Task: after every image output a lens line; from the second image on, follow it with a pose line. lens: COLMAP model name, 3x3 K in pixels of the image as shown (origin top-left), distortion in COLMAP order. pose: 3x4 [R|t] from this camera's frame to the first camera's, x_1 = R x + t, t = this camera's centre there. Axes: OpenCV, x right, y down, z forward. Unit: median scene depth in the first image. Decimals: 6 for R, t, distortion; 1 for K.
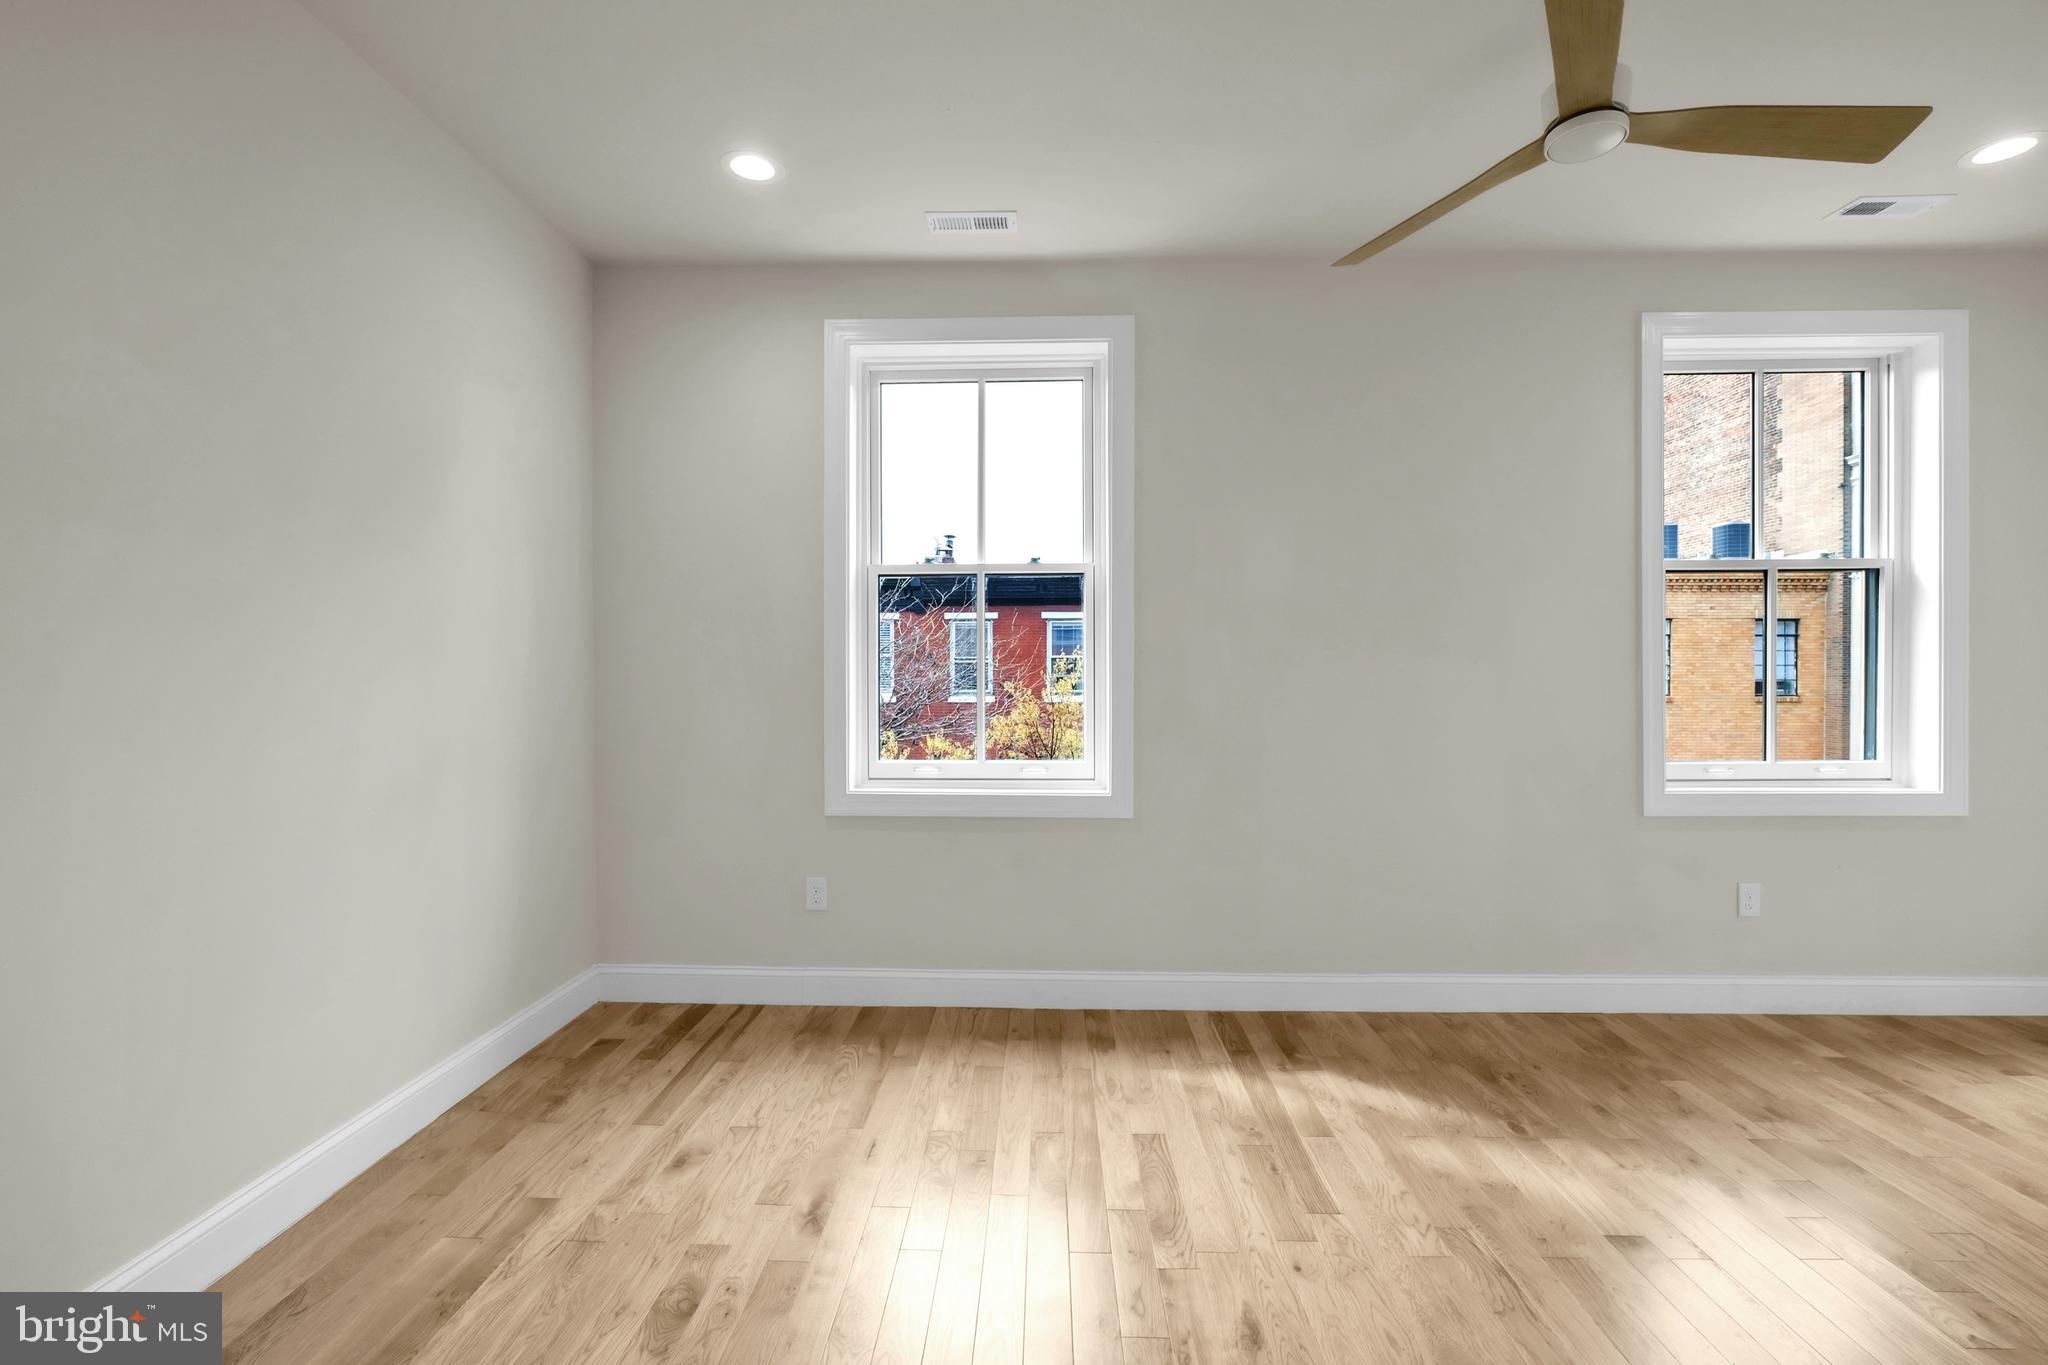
lens RADIAL K [[922.6, 0, 1024.0], [0, 922.6, 682.5], [0, 0, 1]] dist [0.003052, 0.001037]
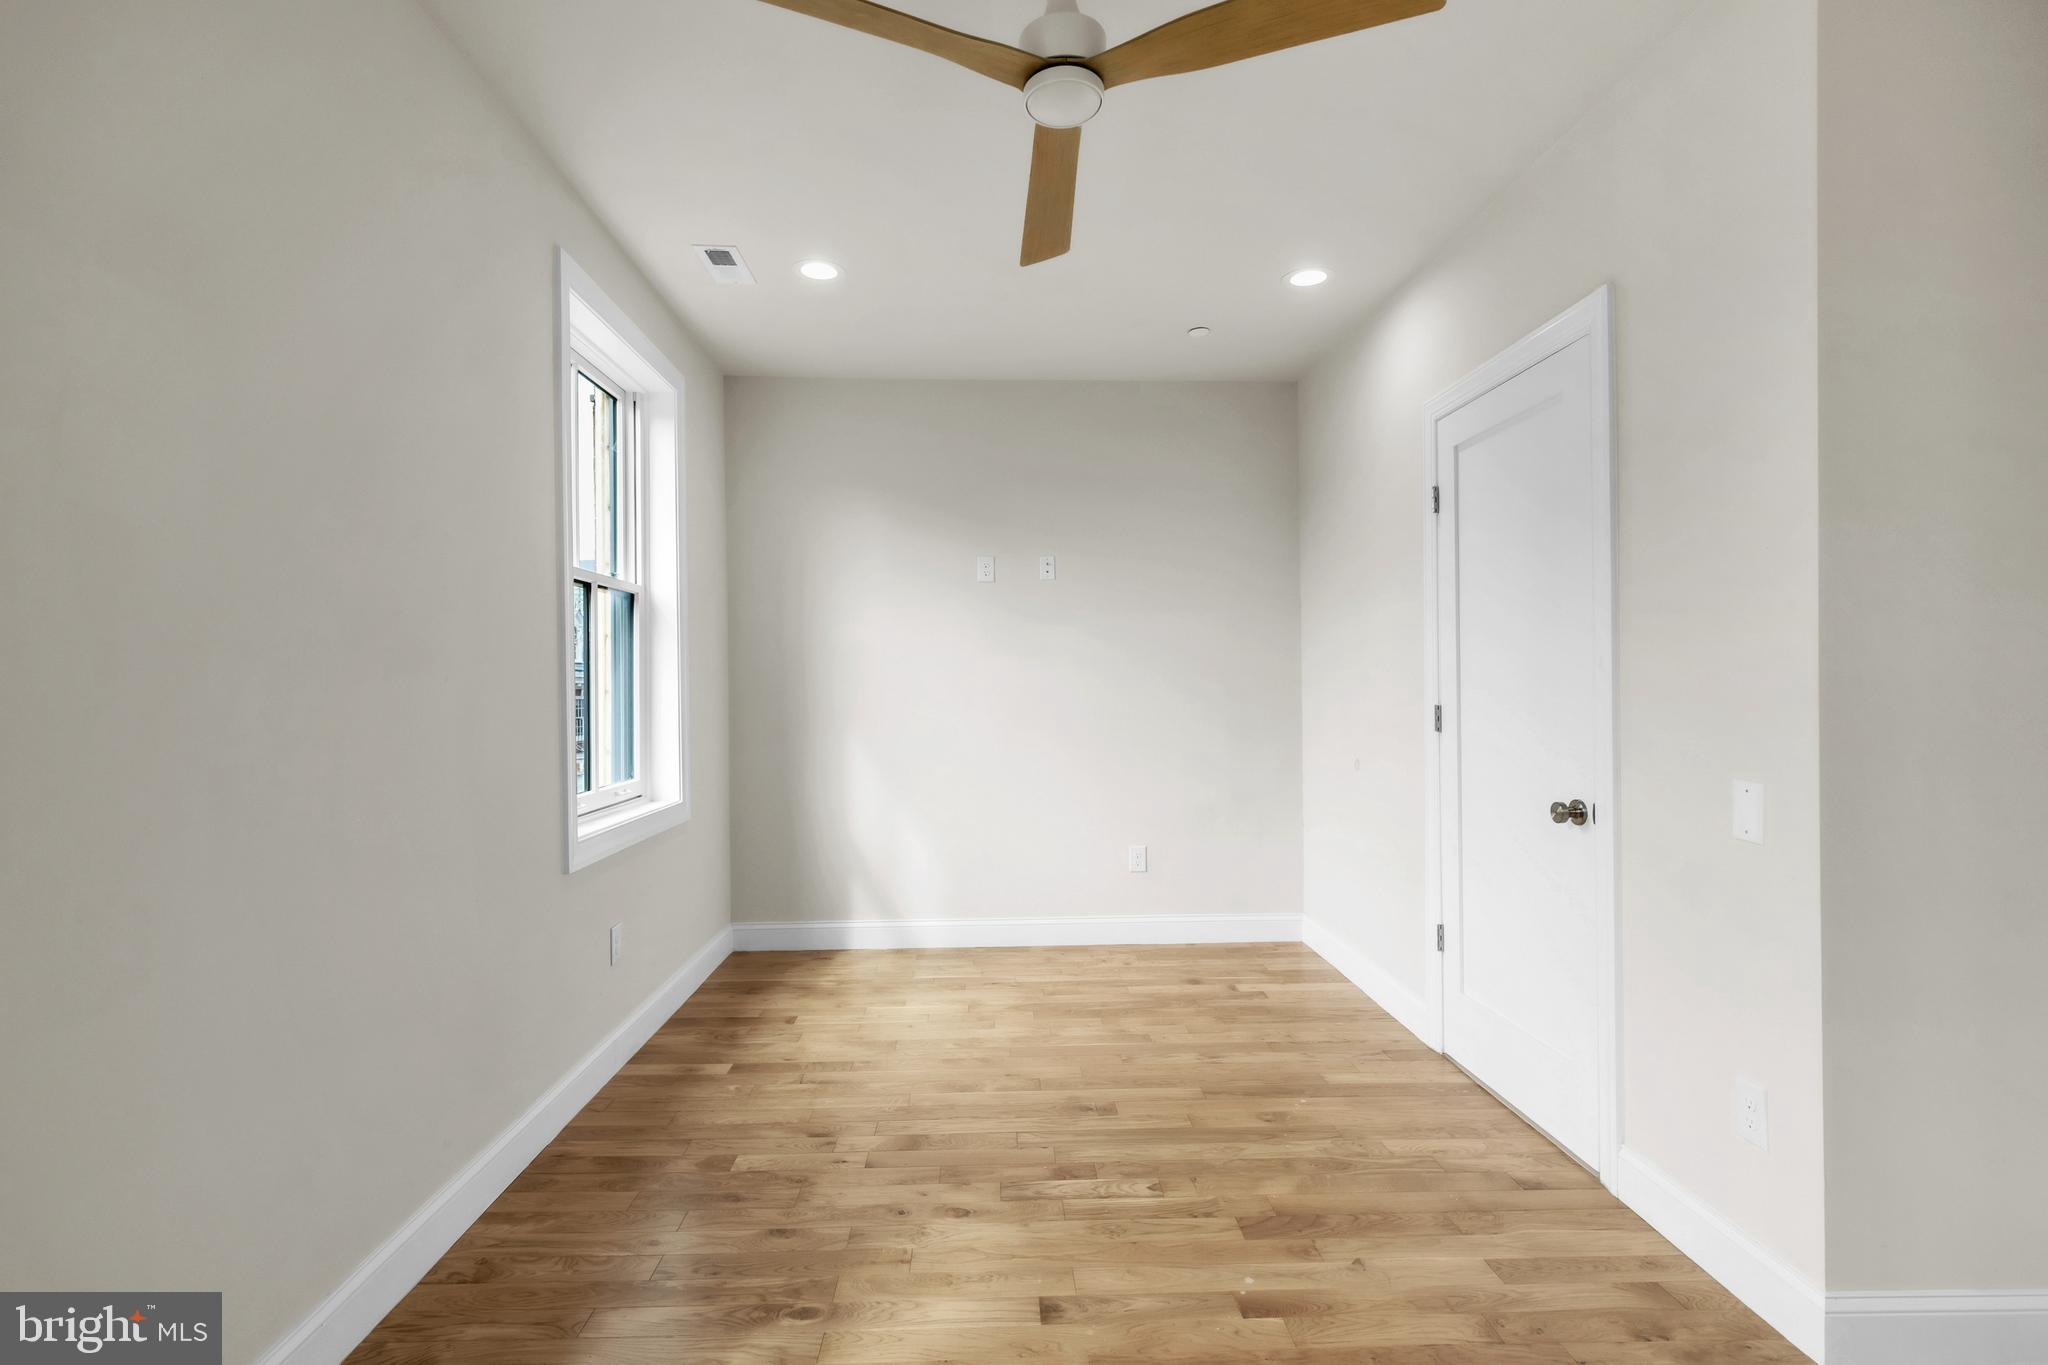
lens RADIAL K [[954.7, 0, 1024.0], [0, 954.7, 682.5], [0, 0, 1]] dist [-0.013403, -0.000031]
pose [[-0.073132, 0.008070, 0.997290, -0.196817], [0.012288, 0.999899, -0.007190, -0.011181], [-0.997247, 0.011729, -0.073223, 0.724344]]
